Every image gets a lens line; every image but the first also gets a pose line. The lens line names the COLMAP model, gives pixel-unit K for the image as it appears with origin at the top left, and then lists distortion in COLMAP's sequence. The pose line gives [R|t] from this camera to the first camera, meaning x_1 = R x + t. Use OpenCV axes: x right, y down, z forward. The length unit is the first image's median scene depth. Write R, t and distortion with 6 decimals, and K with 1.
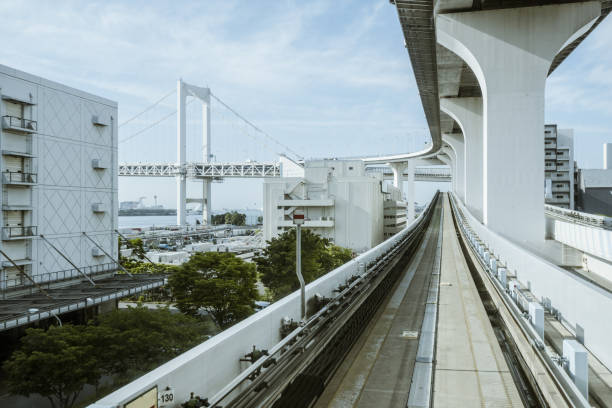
lens RADIAL K [[539.6, 0, 306.0], [0, 539.6, 204.0], [0, 0, 1]] dist [0.072586, 0.000363]
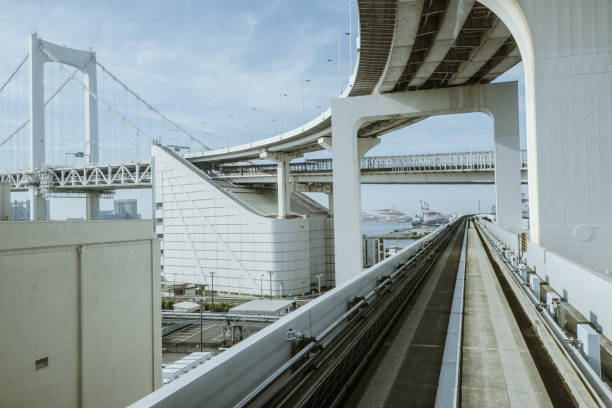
lens RADIAL K [[615.9, 0, 306.0], [0, 615.9, 204.0], [0, 0, 1]] dist [0.178221, 0.000638]
pose [[0.999830, -0.018241, -0.002778, -0.081766], [0.018221, 0.999810, -0.006855, -0.003443], [0.002903, 0.006804, 0.999973, -0.316078]]
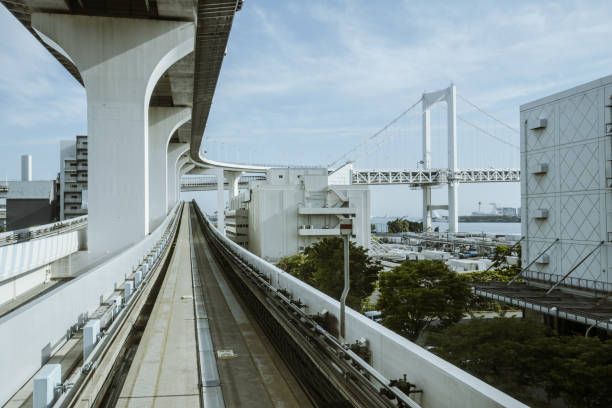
lens RADIAL K [[539.6, 0, 306.0], [0, 539.6, 204.0], [0, 0, 1]] dist [0.072586, 0.000363]
pose [[-0.892784, -0.001546, -0.450482, 0.457821], [0.013950, 0.999420, -0.031076, 0.014935], [0.450268, -0.034028, -0.892245, 1.783713]]
